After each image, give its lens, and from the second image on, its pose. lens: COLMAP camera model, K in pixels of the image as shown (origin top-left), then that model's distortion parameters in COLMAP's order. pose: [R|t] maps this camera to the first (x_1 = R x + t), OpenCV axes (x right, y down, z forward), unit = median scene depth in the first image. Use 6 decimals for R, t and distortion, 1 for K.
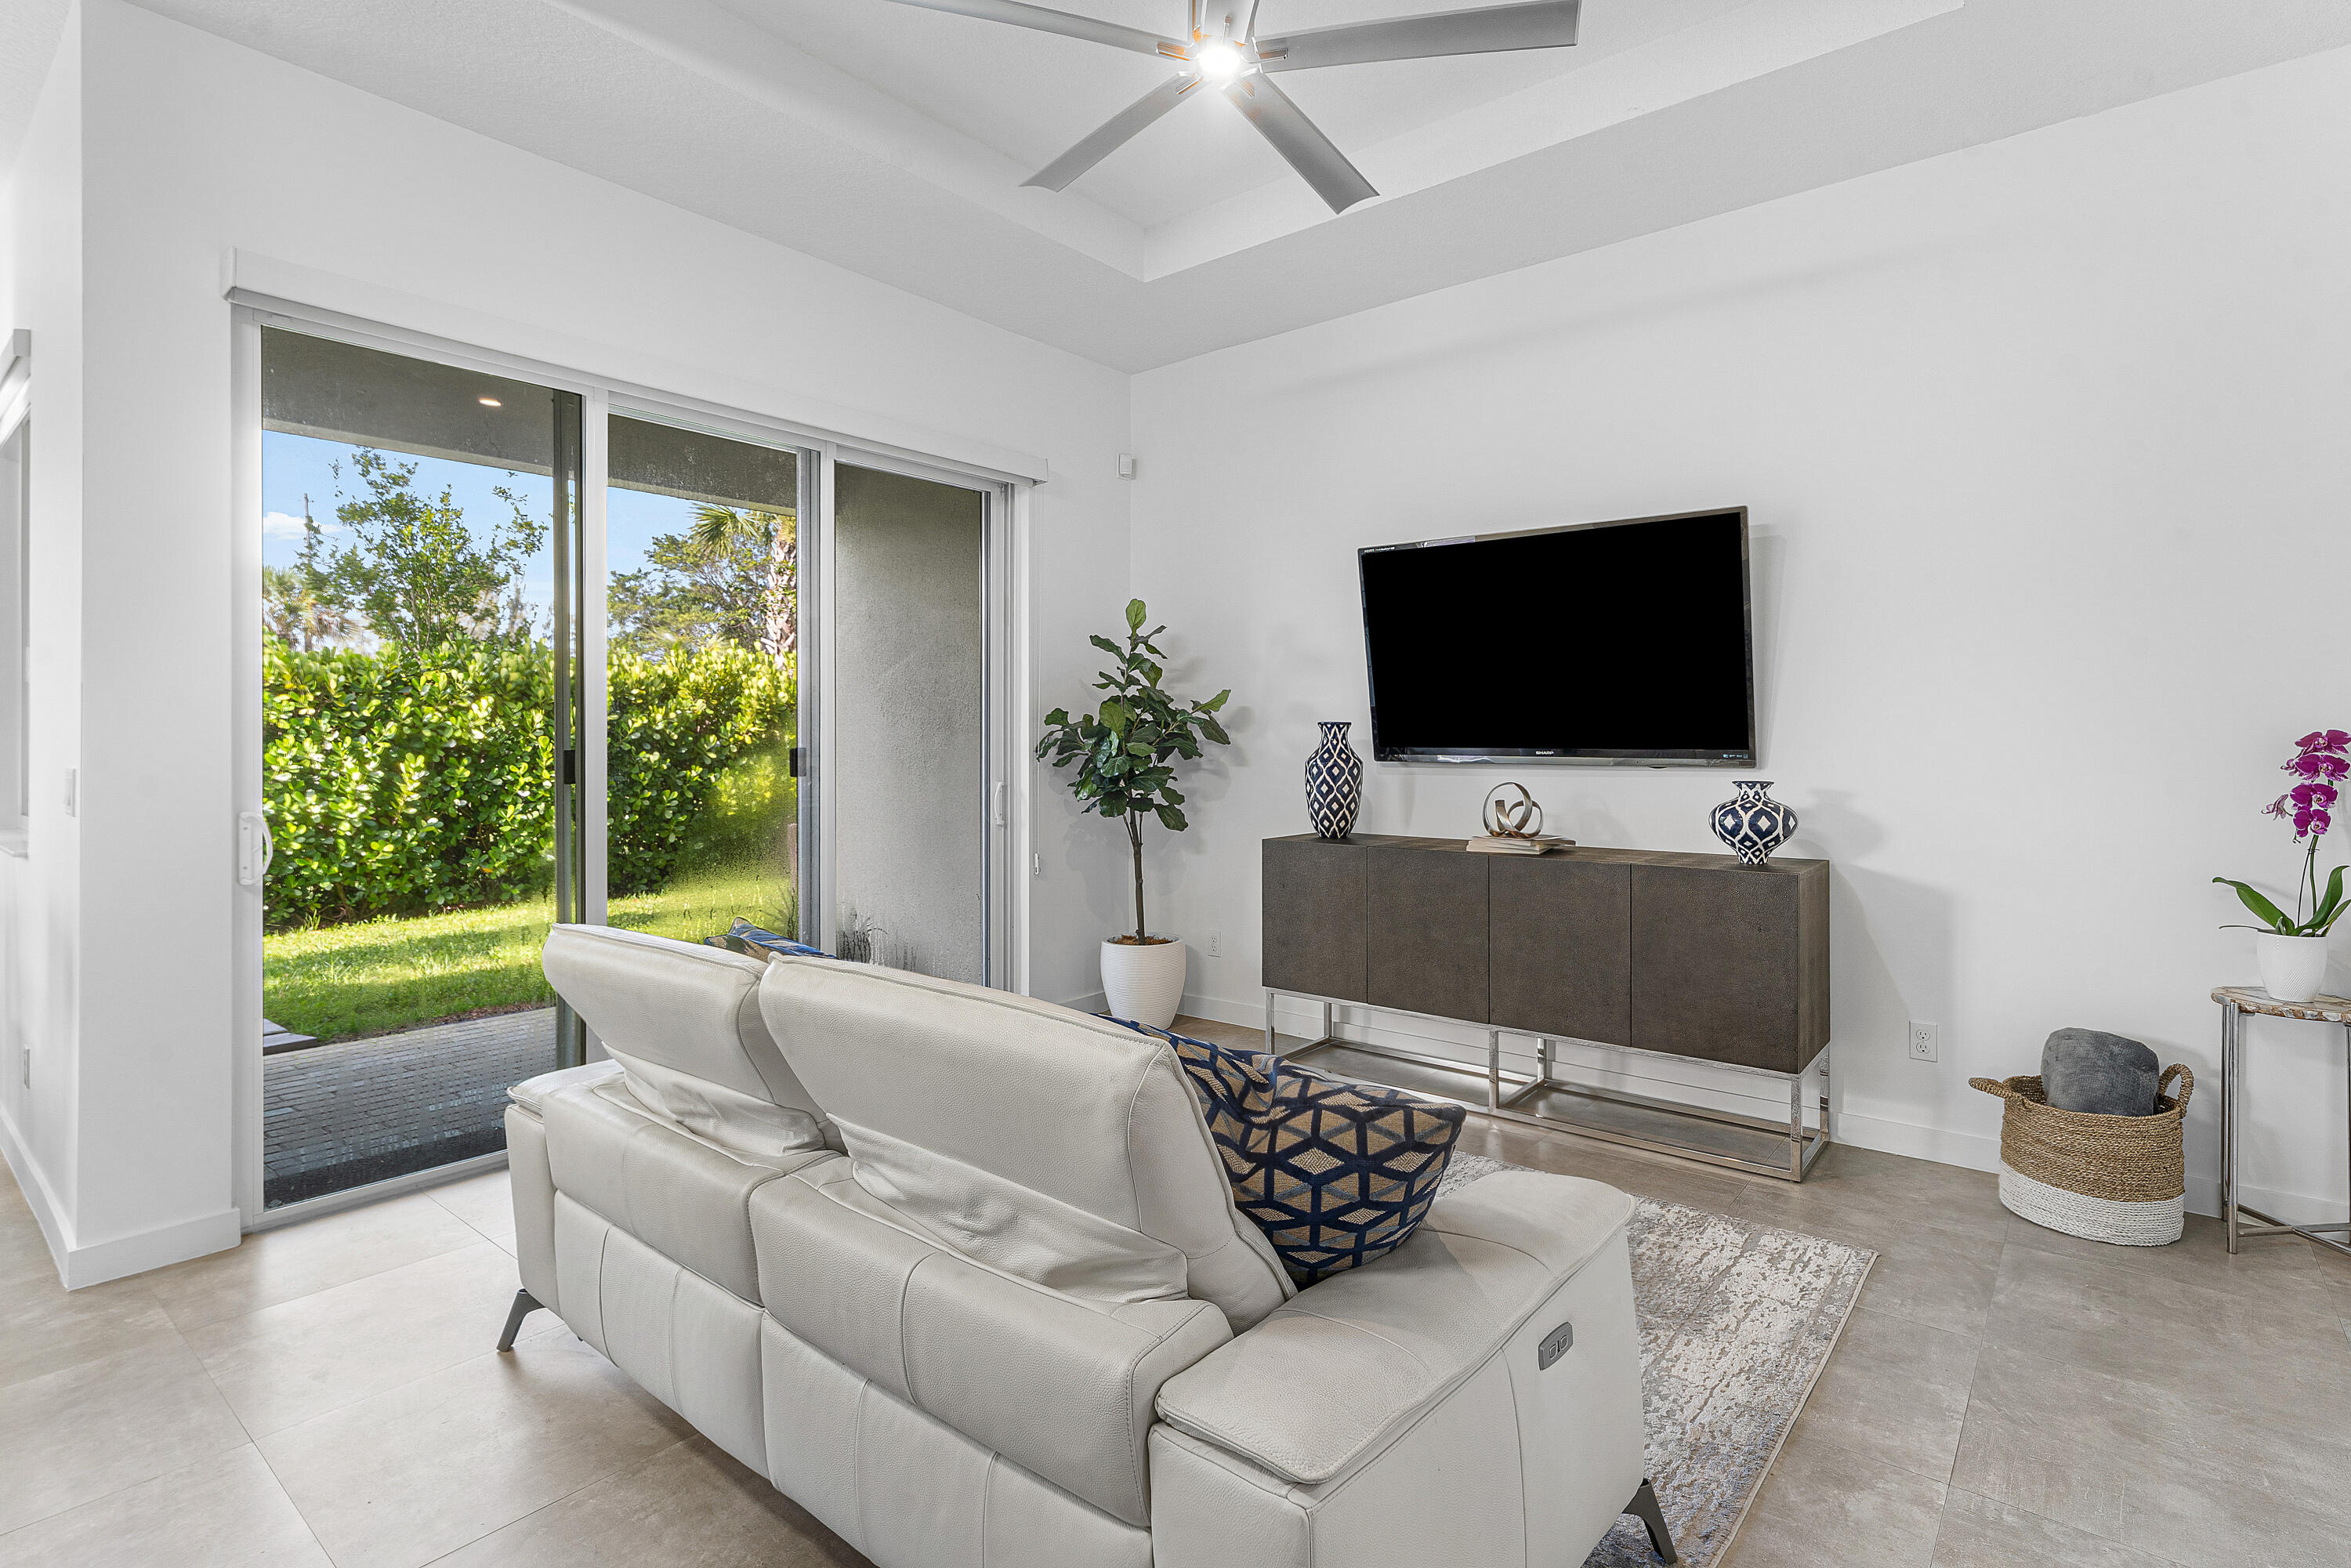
lens RADIAL K [[1136.4, 0, 1187.2], [0, 1136.4, 737.5], [0, 0, 1]] dist [-0.000757, -0.000303]
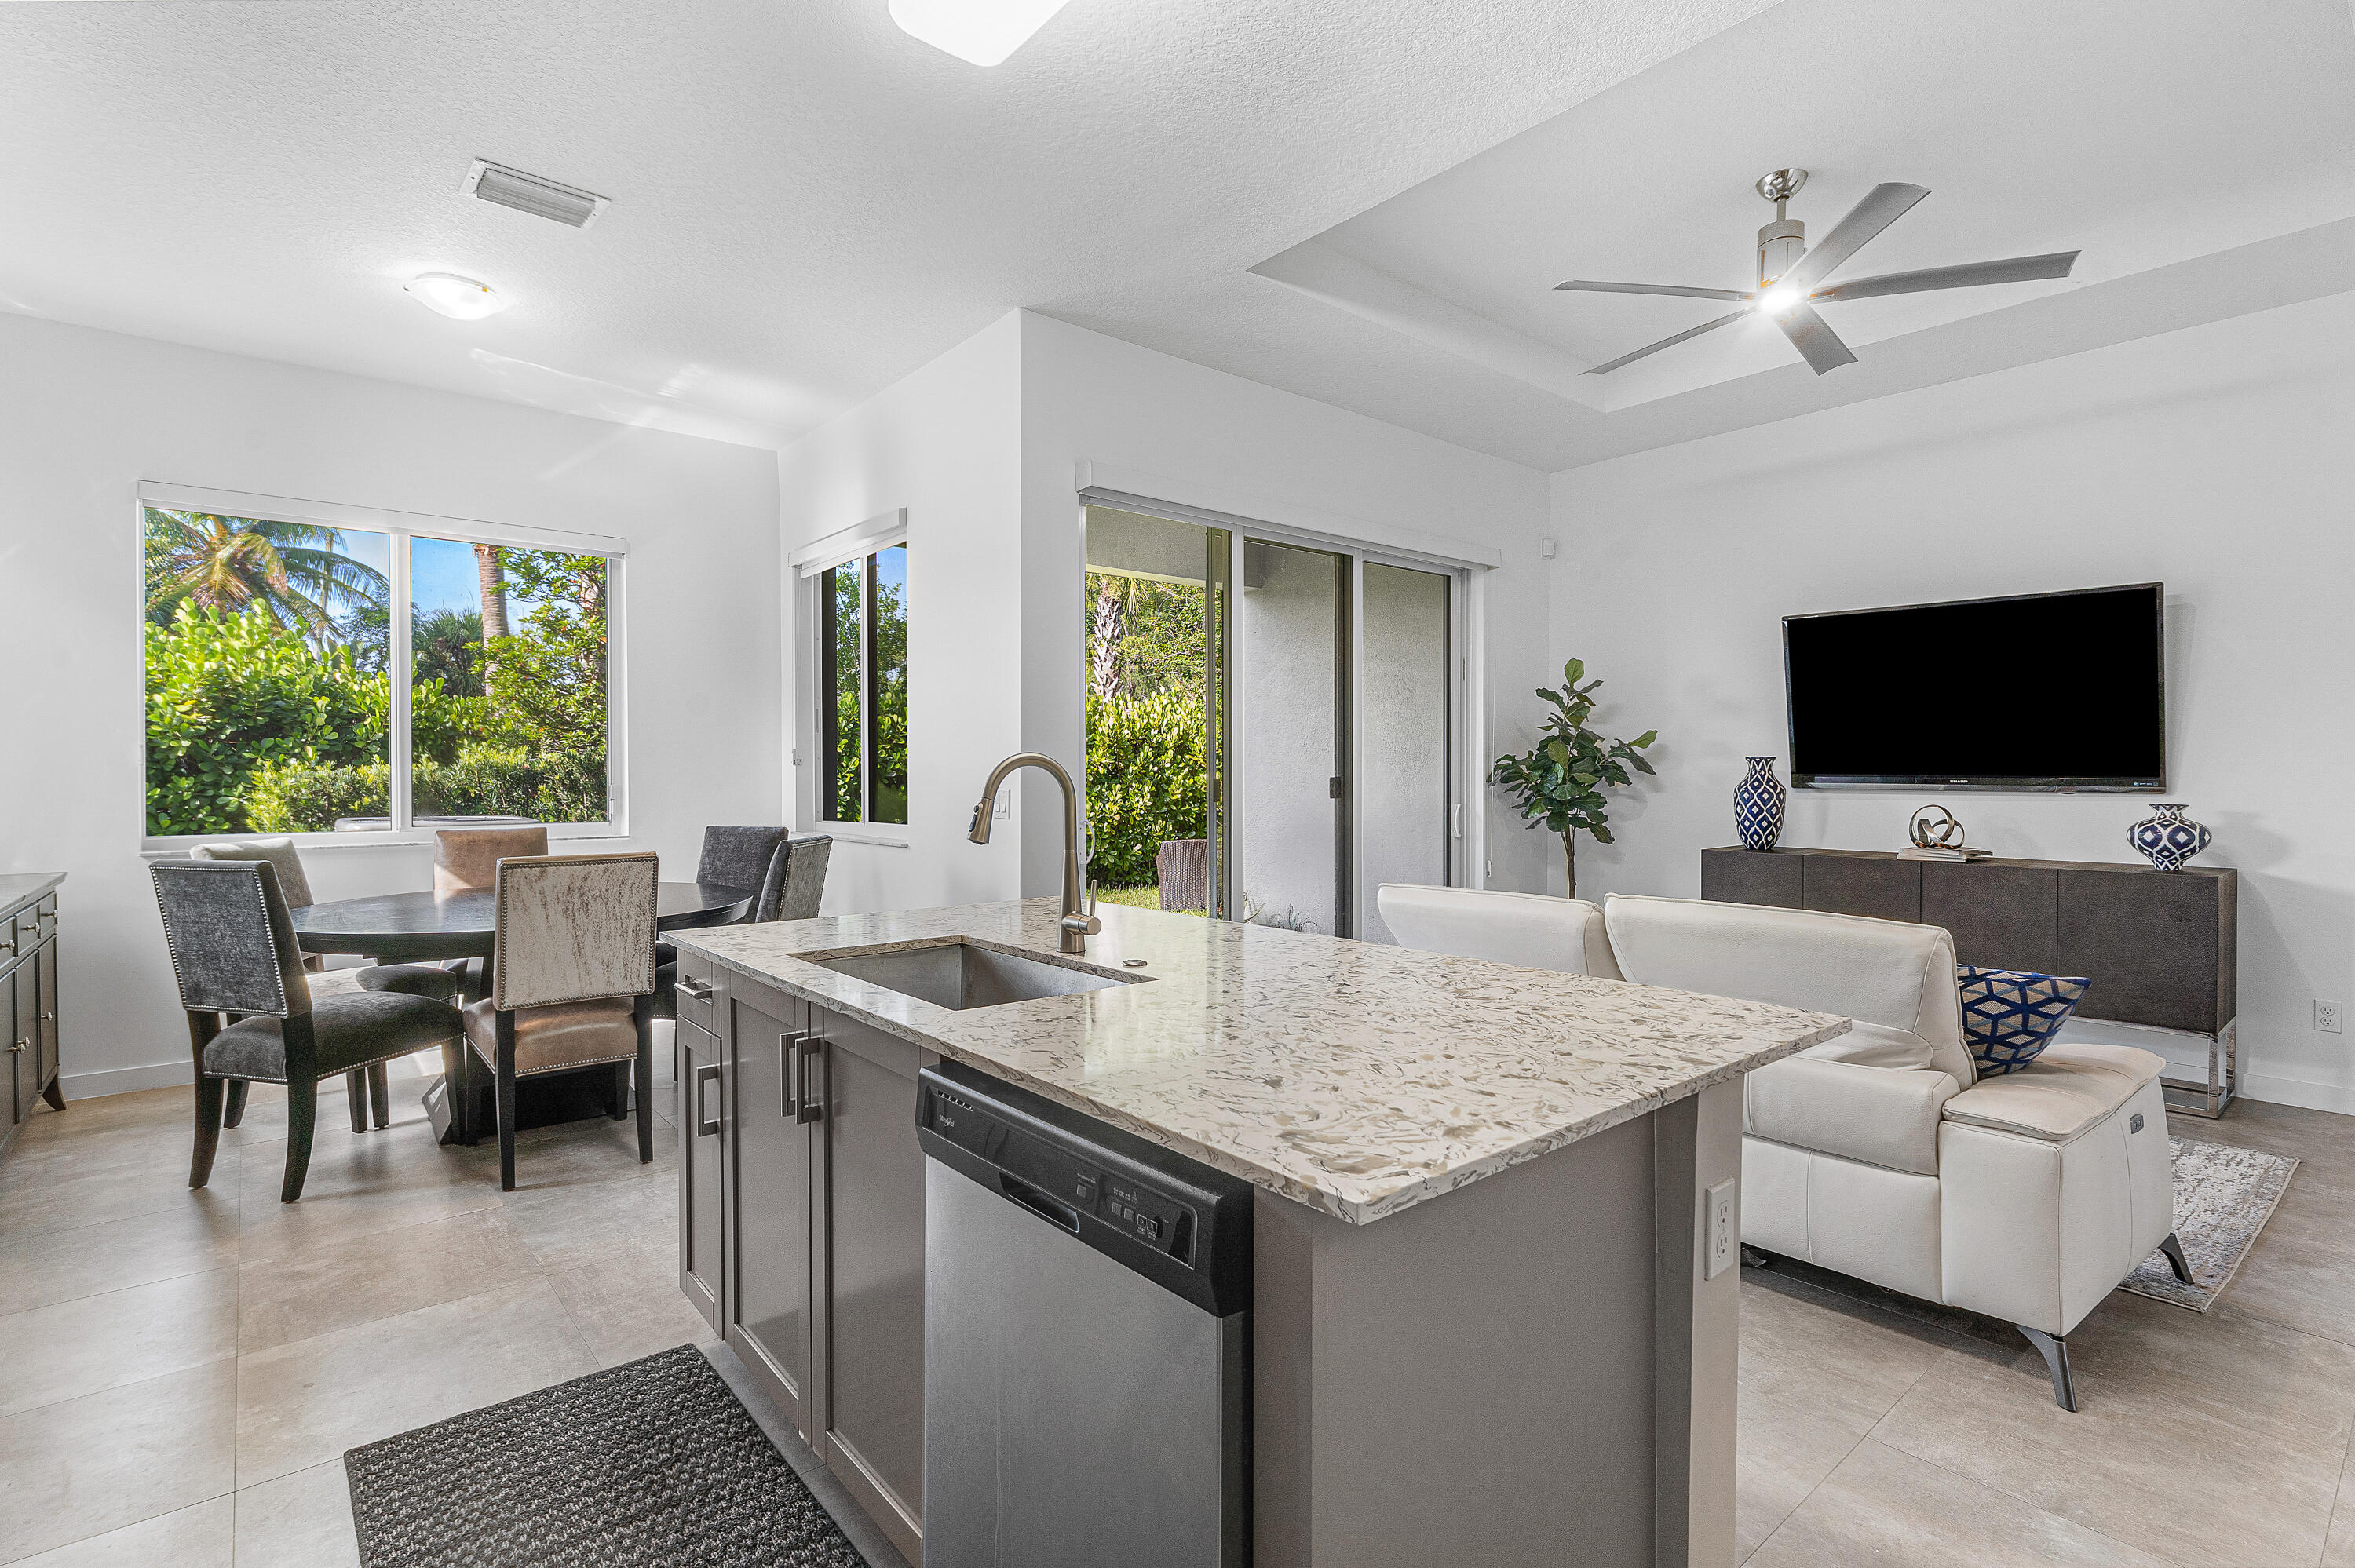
lens RADIAL K [[1107.3, 0, 1177.5], [0, 1107.3, 784.0], [0, 0, 1]] dist [0.000424, -0.000964]
pose [[0.982248, 0.001120, -0.187582, -0.297995], [0.001681, 0.999889, 0.014776, -0.002884], [0.187578, -0.014829, 0.982138, -0.344958]]
